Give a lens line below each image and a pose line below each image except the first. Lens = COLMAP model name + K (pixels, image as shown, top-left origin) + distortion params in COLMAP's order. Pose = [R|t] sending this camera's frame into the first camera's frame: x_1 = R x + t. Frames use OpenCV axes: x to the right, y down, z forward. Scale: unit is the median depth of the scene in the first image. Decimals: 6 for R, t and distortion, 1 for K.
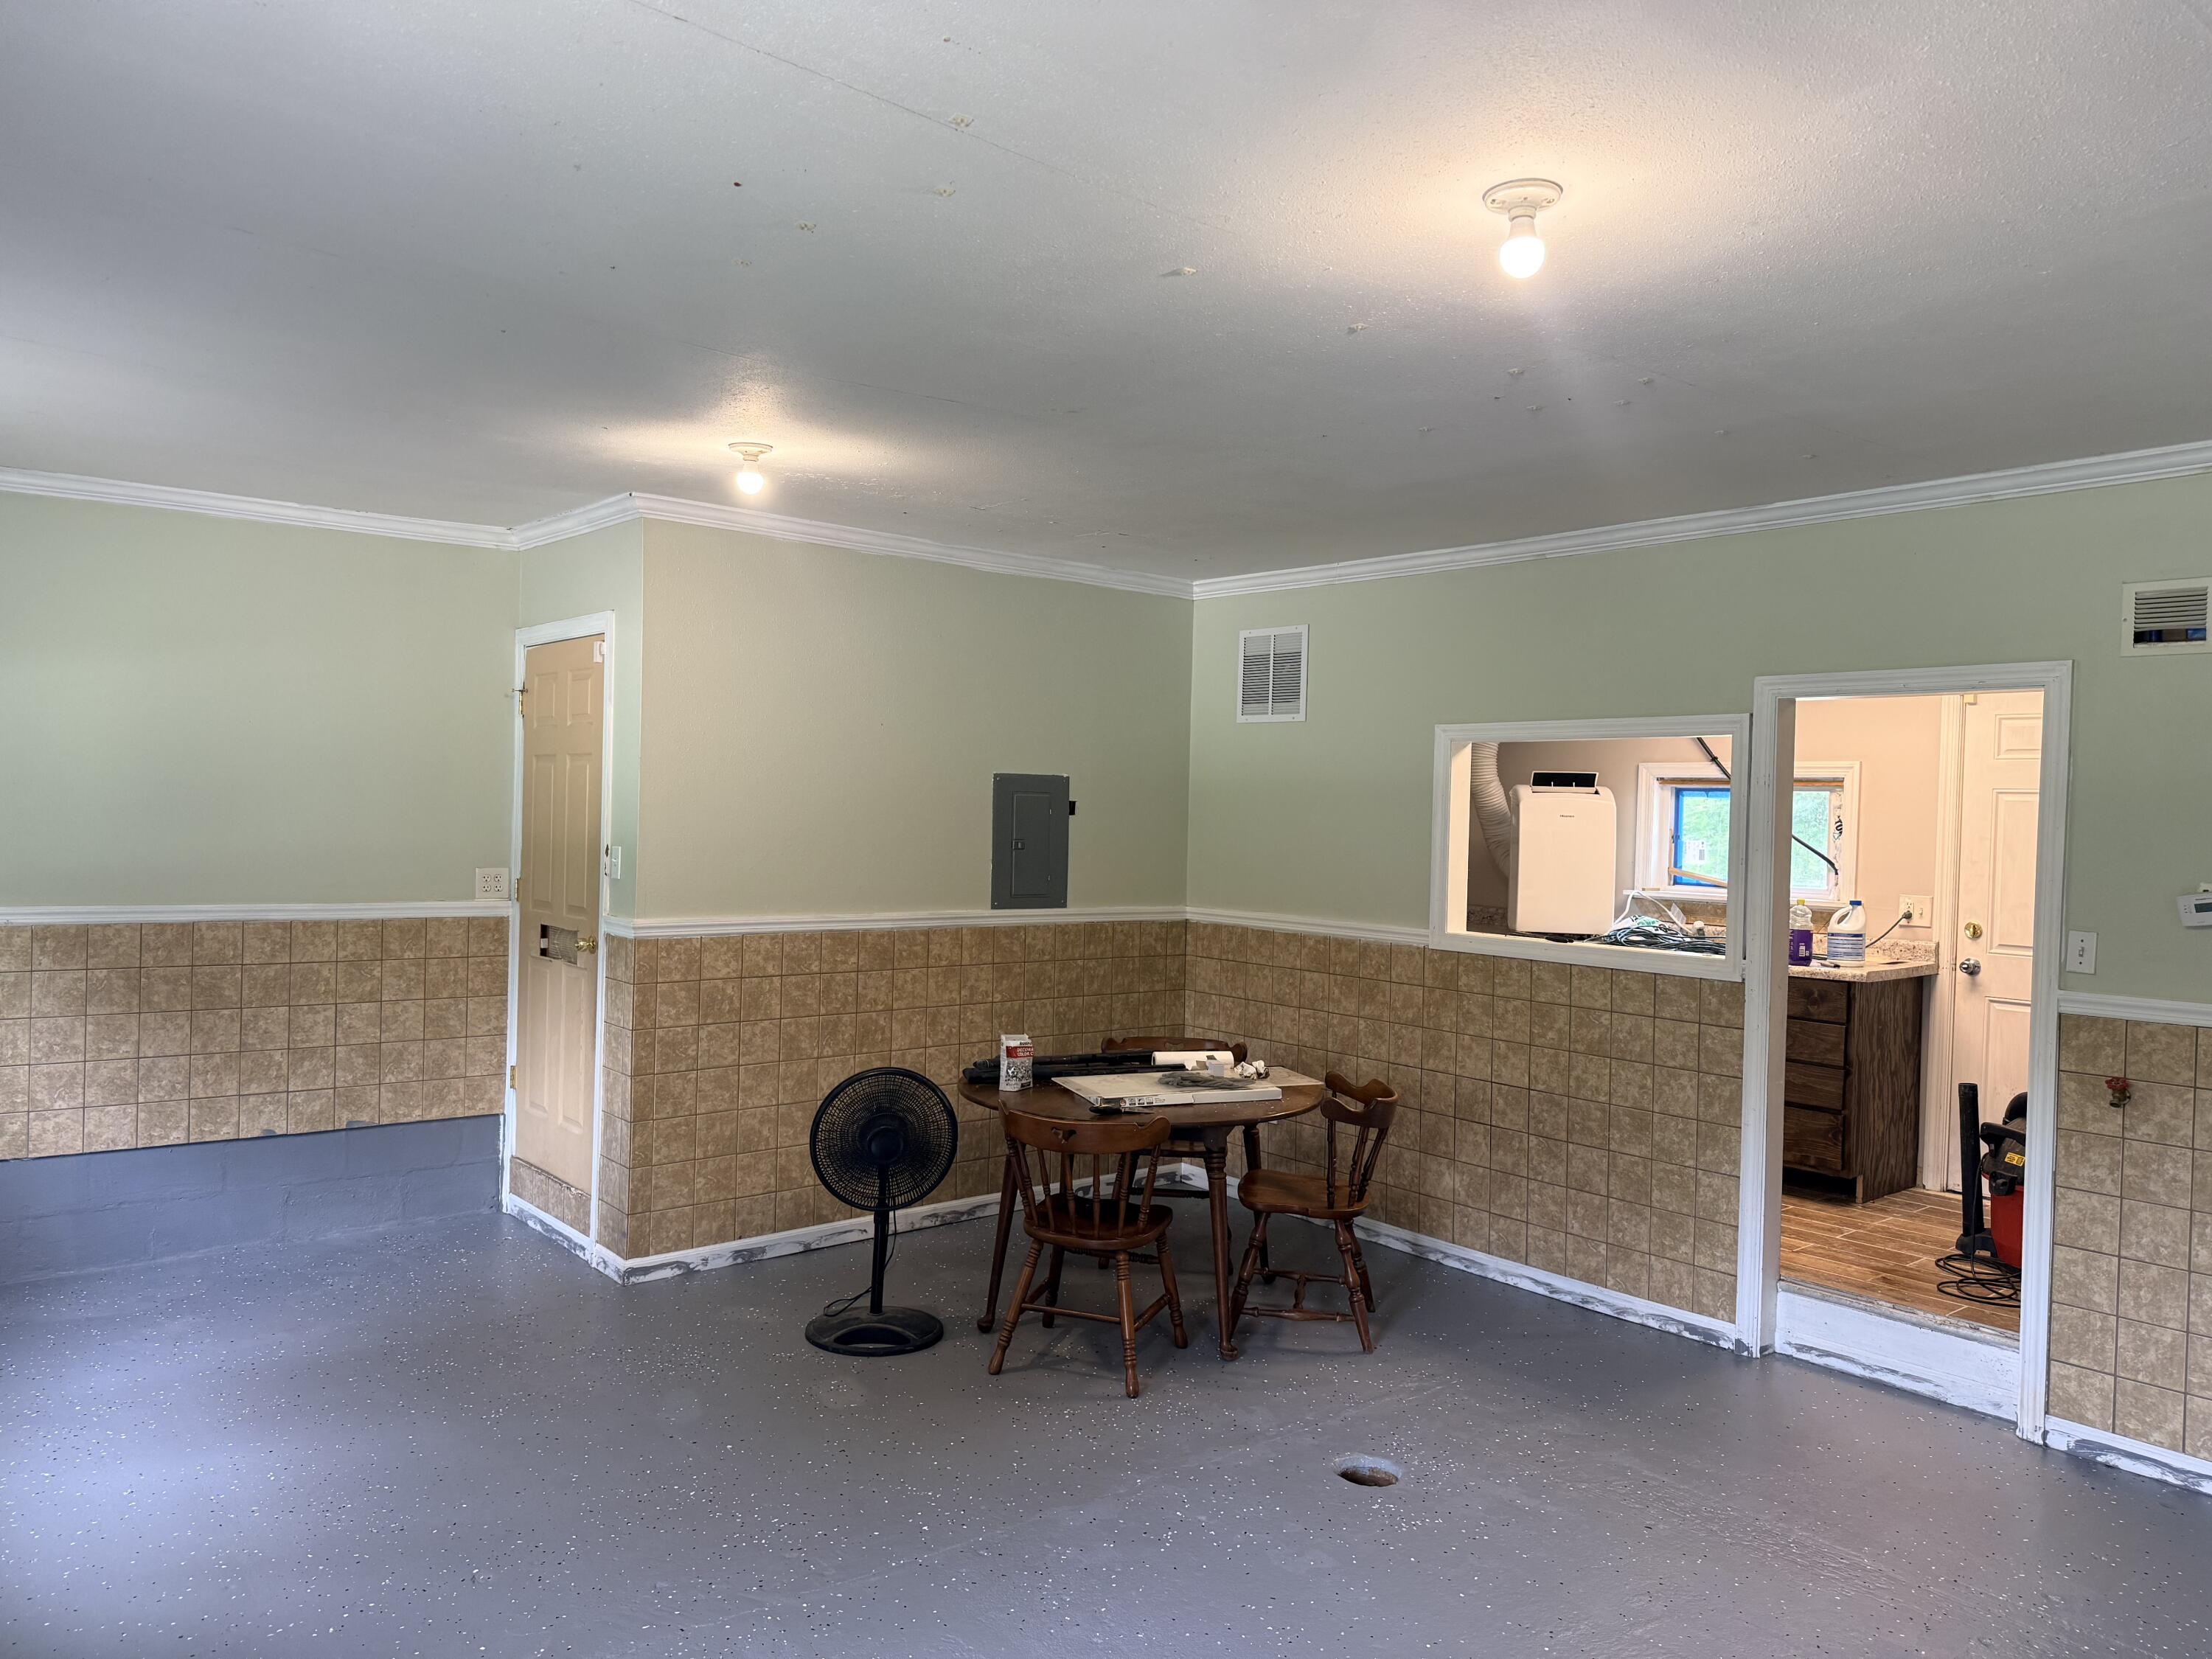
lens RADIAL K [[1542.2, 0, 1106.0], [0, 1542.2, 829.5], [0, 0, 1]] dist [0.006706, 0.001269]
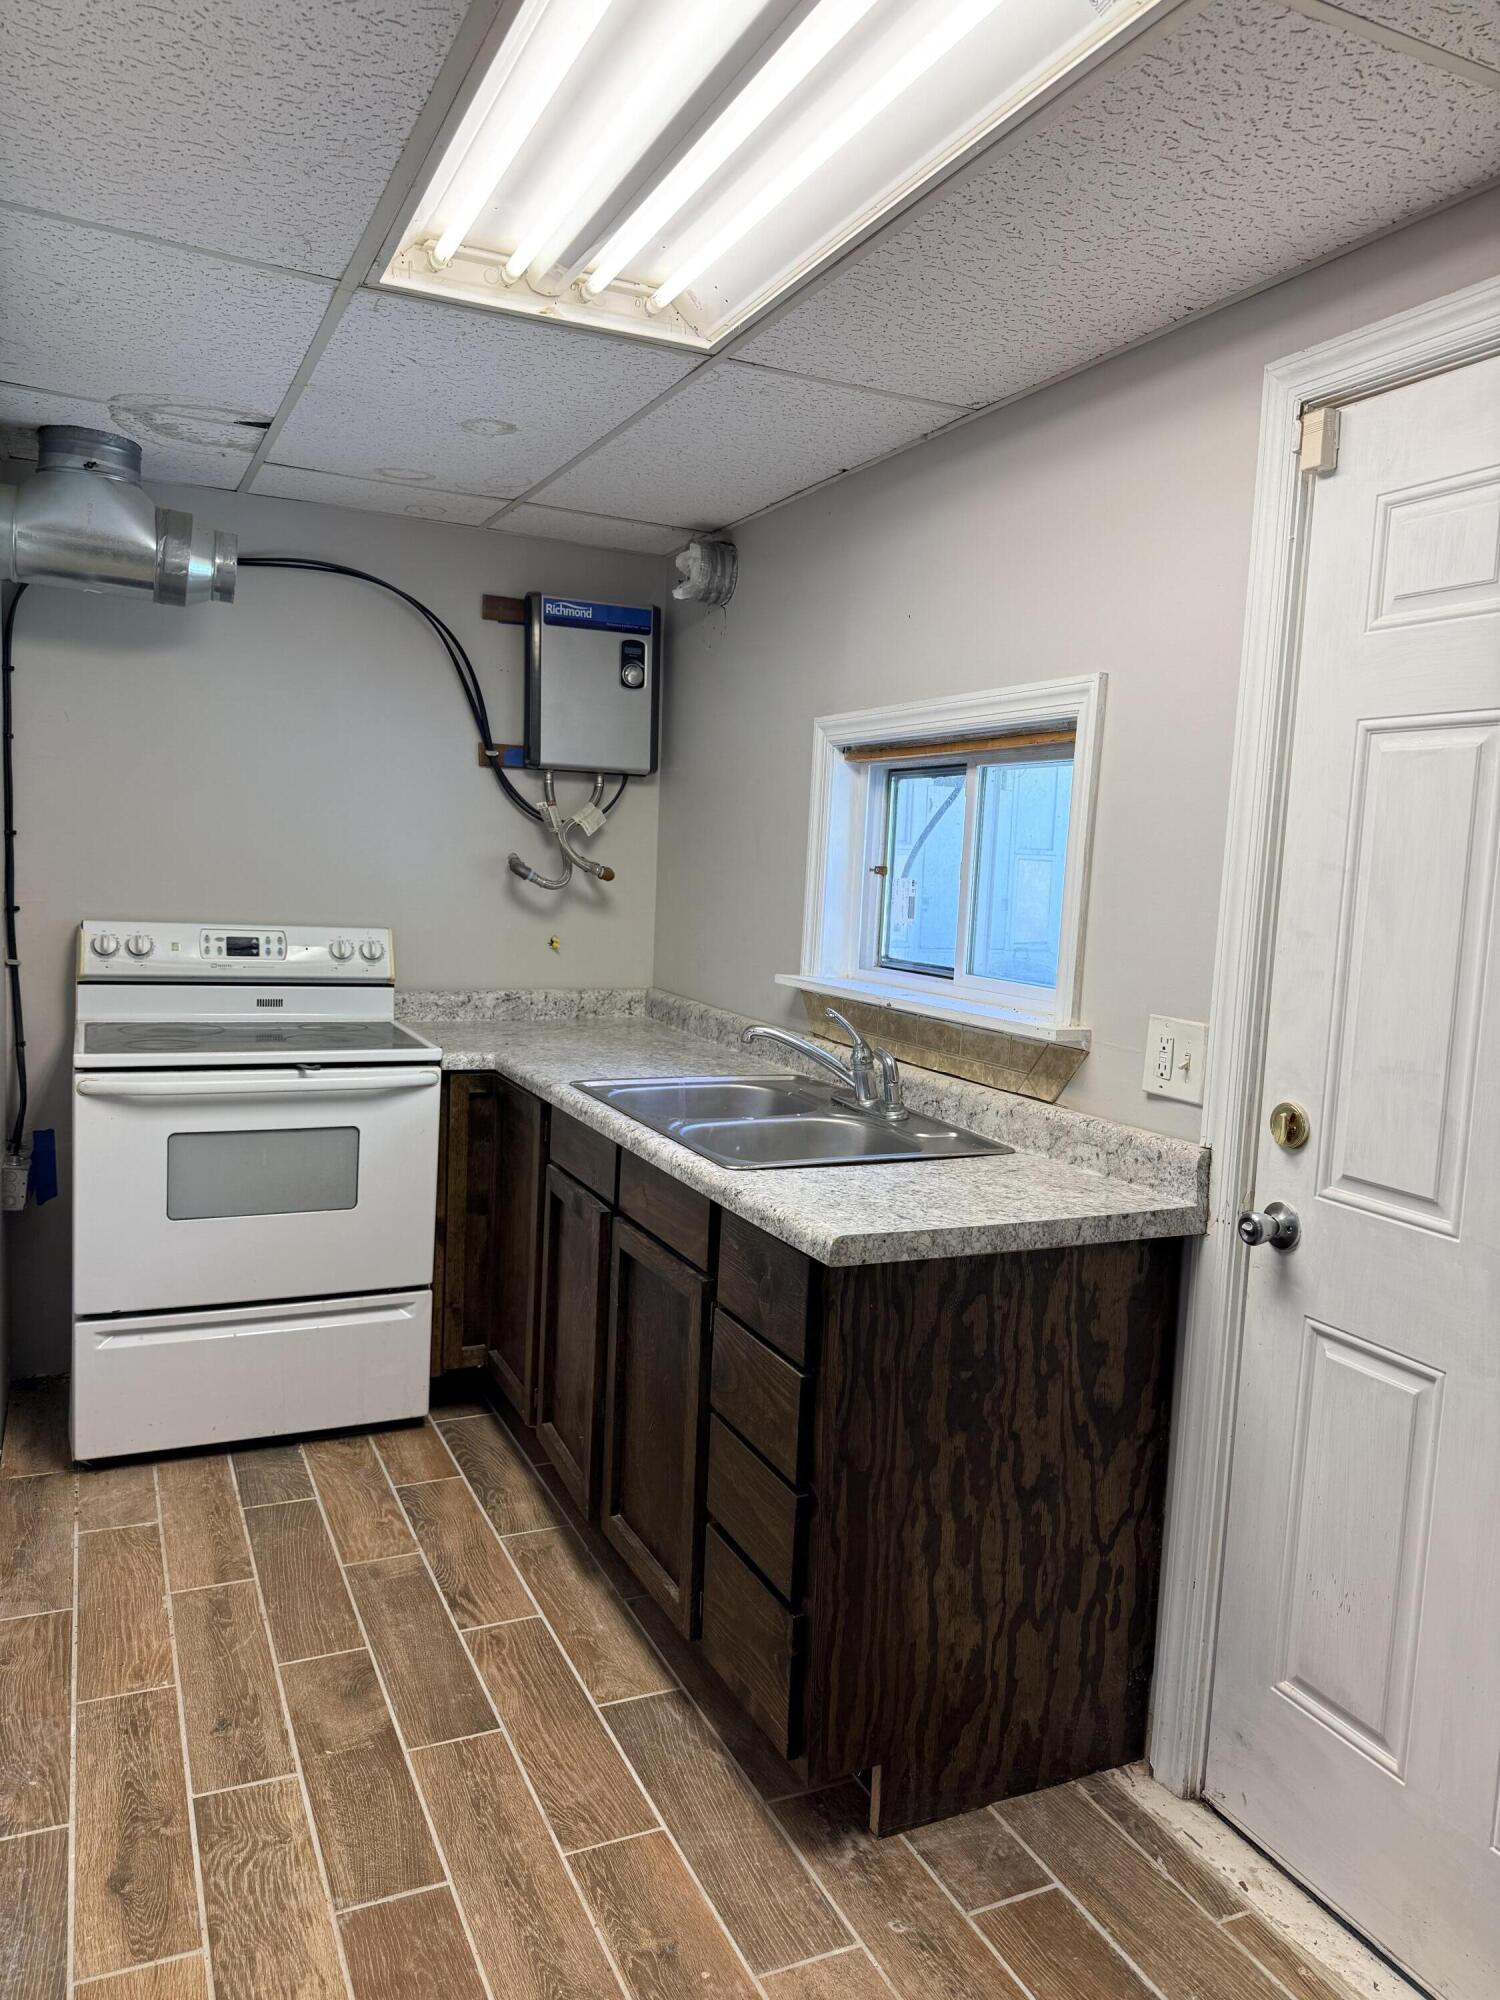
lens RADIAL K [[1394.4, 0, 750.0], [0, 1394.4, 1000.0], [0, 0, 1]] dist [0.006706, 0.001269]
pose [[0.965599, 0.045832, -0.255965, 0.521098], [-0.026598, 0.996590, 0.078107, 0.014433], [0.258672, -0.068612, 0.963525, 0.660420]]
